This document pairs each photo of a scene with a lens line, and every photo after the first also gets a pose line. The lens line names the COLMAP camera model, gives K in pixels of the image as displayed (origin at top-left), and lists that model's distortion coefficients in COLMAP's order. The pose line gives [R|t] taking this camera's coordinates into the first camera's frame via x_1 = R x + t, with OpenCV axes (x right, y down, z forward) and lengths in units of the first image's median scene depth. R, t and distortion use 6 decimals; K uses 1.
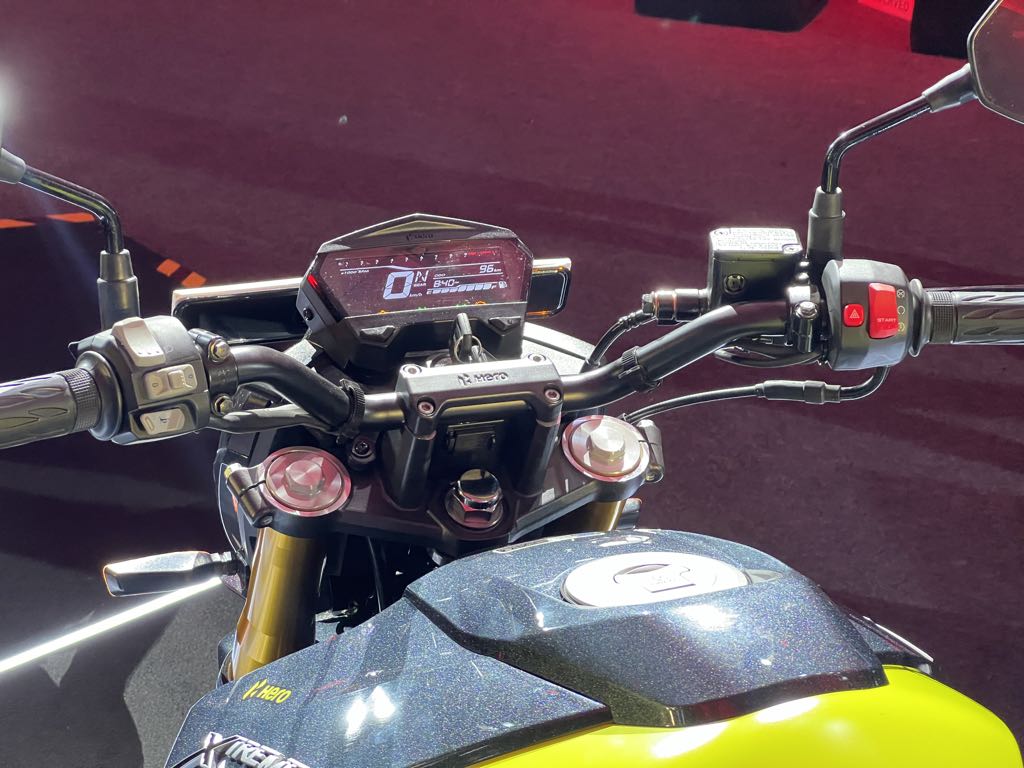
lens RADIAL K [[2117.1, 0, 512.0], [0, 2117.1, 384.0], [0, 0, 1]] dist [-0.214890, 5.069698]
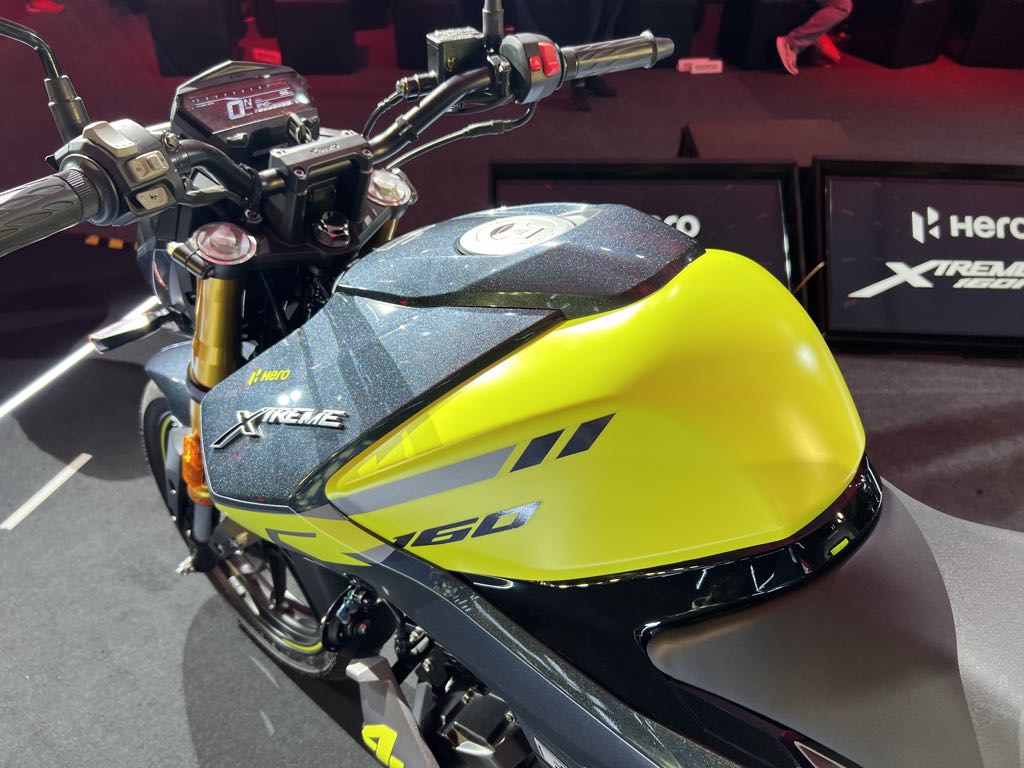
lens RADIAL K [[784.4, 0, 512.0], [0, 784.4, 384.0], [0, 0, 1]] dist [0.016055, -0.000953]
pose [[0.892232, -0.299306, 0.338138, -0.137227], [0.215593, 0.940281, 0.263423, 0.036968], [-0.396789, -0.162134, 0.903477, 0.381337]]
